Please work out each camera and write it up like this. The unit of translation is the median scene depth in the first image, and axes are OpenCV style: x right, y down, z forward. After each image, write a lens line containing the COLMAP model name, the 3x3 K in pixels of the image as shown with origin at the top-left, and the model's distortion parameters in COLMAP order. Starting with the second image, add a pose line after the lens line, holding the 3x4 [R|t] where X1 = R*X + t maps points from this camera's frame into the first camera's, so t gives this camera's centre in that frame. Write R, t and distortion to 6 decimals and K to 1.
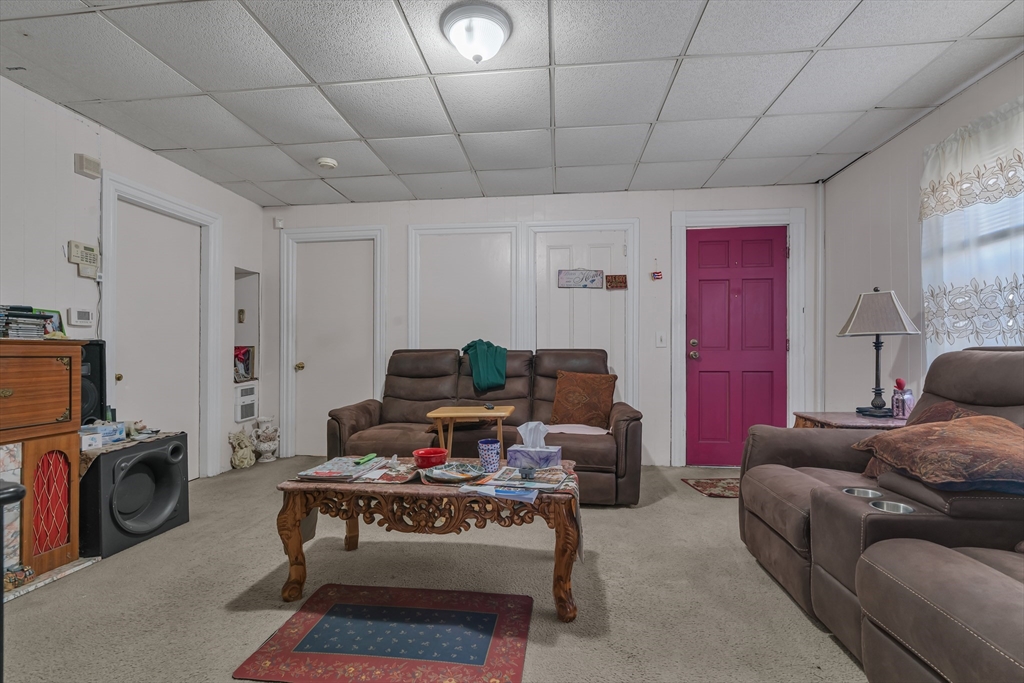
lens RADIAL K [[472.4, 0, 512.0], [0, 472.4, 341.5], [0, 0, 1]] dist [-0.004685, 0.000380]
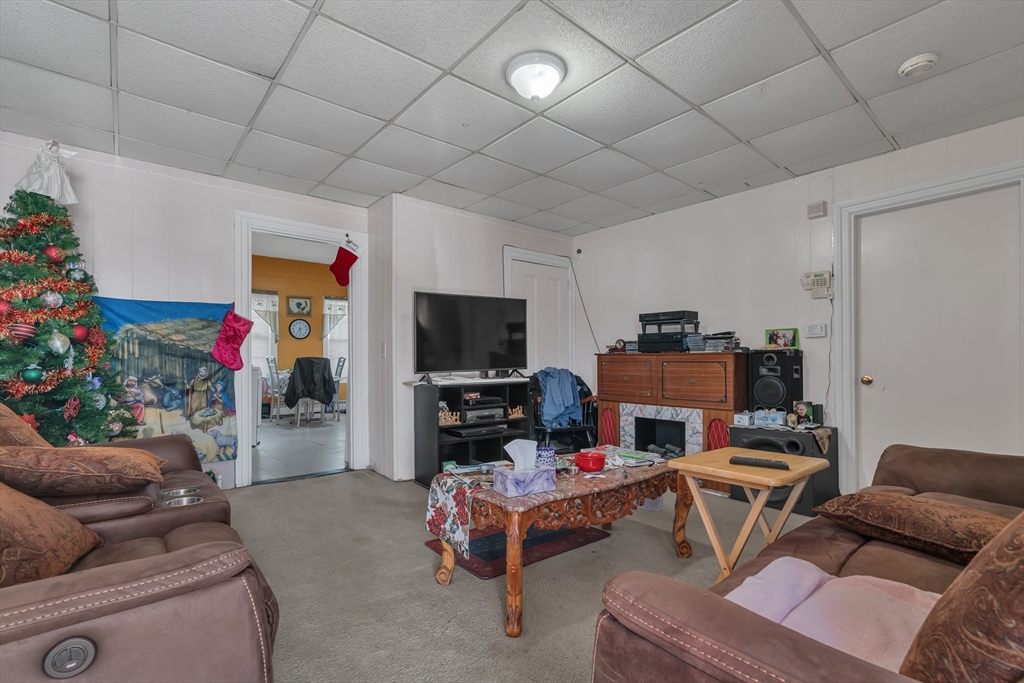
lens RADIAL K [[472.4, 0, 512.0], [0, 472.4, 341.5], [0, 0, 1]] dist [-0.004685, 0.000380]
pose [[-0.699341, -0.031795, -0.714081, 0.469171], [0.015989, 0.998064, -0.060099, 0.032760], [0.714609, -0.053447, -0.697479, 1.085061]]
